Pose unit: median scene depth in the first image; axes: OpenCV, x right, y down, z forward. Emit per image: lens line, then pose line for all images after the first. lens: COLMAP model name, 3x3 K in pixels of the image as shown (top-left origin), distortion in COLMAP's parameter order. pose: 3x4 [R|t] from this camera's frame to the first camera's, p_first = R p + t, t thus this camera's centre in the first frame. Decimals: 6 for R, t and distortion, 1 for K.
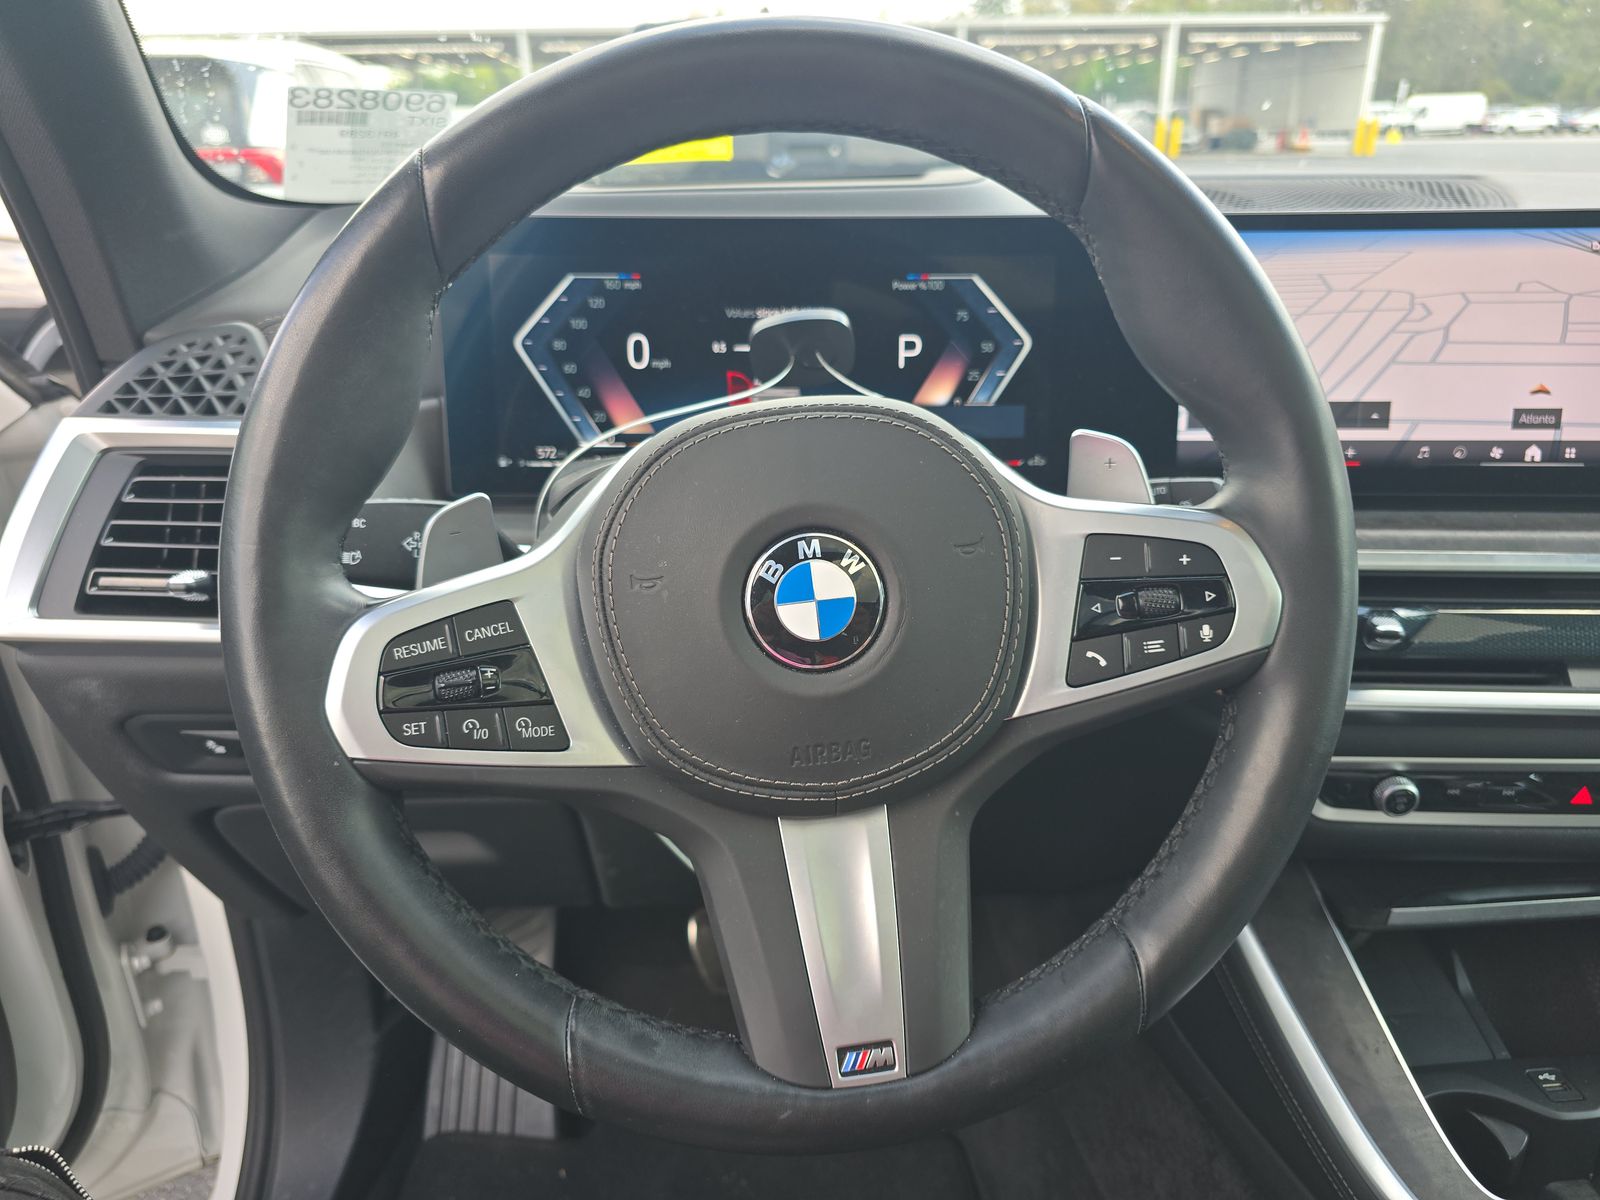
lens RADIAL K [[1102.6, 0, 800.0], [0, 1102.6, 600.0], [0, 0, 1]] dist [0.046307, -0.056706]
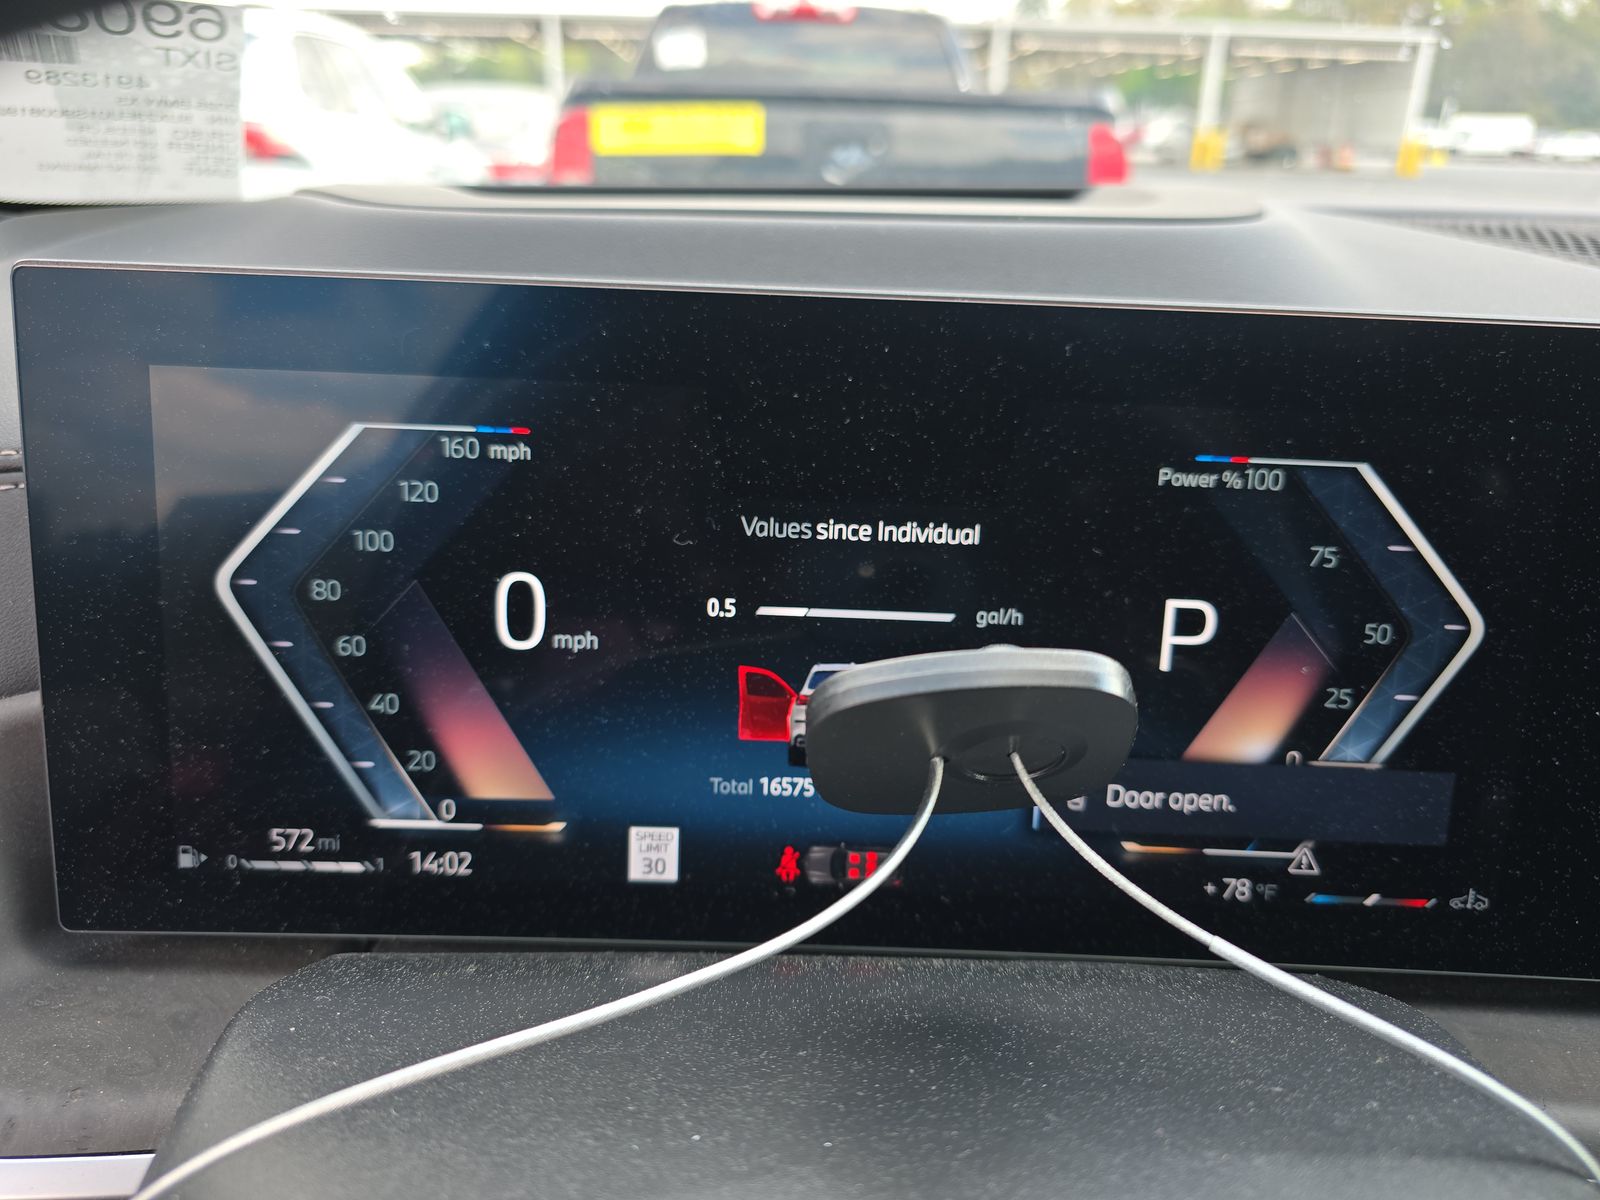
lens RADIAL K [[1125.0, 0, 800.0], [0, 1125.0, 600.0], [0, 0, 1]] dist [-0.007998, -0.003702]
pose [[0.998991, 0.044188, -0.008031, -0.040626], [-0.044189, 0.999023, 0.000044, -0.232226], [0.008025, 0.000311, 0.999968, 0.587305]]
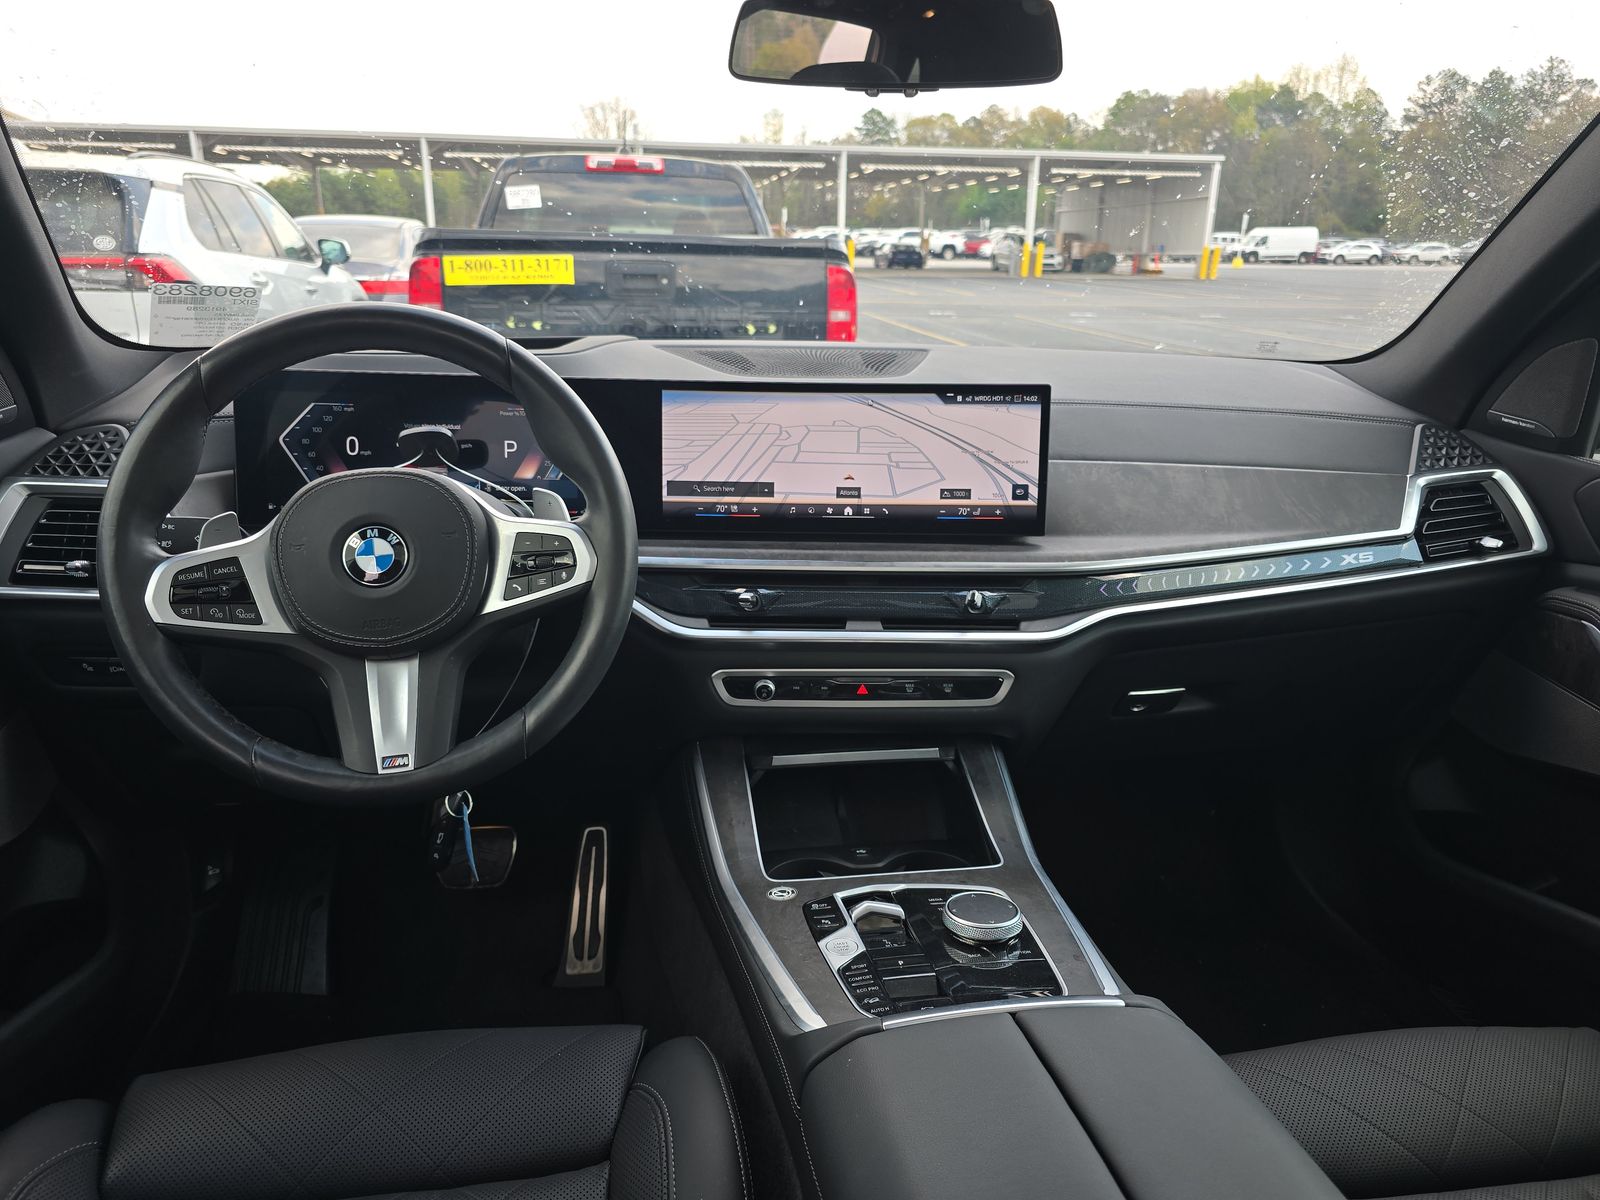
lens RADIAL K [[1086.2, 0, 800.0], [0, 1086.2, 600.0], [0, 0, 1]] dist [0.069695, -0.060933]
pose [[0.995928, 0.006880, 0.089885, 0.412912], [0.000353, 0.996778, -0.080205, 0.164558], [-0.090147, 0.079910, 0.992717, -0.797460]]
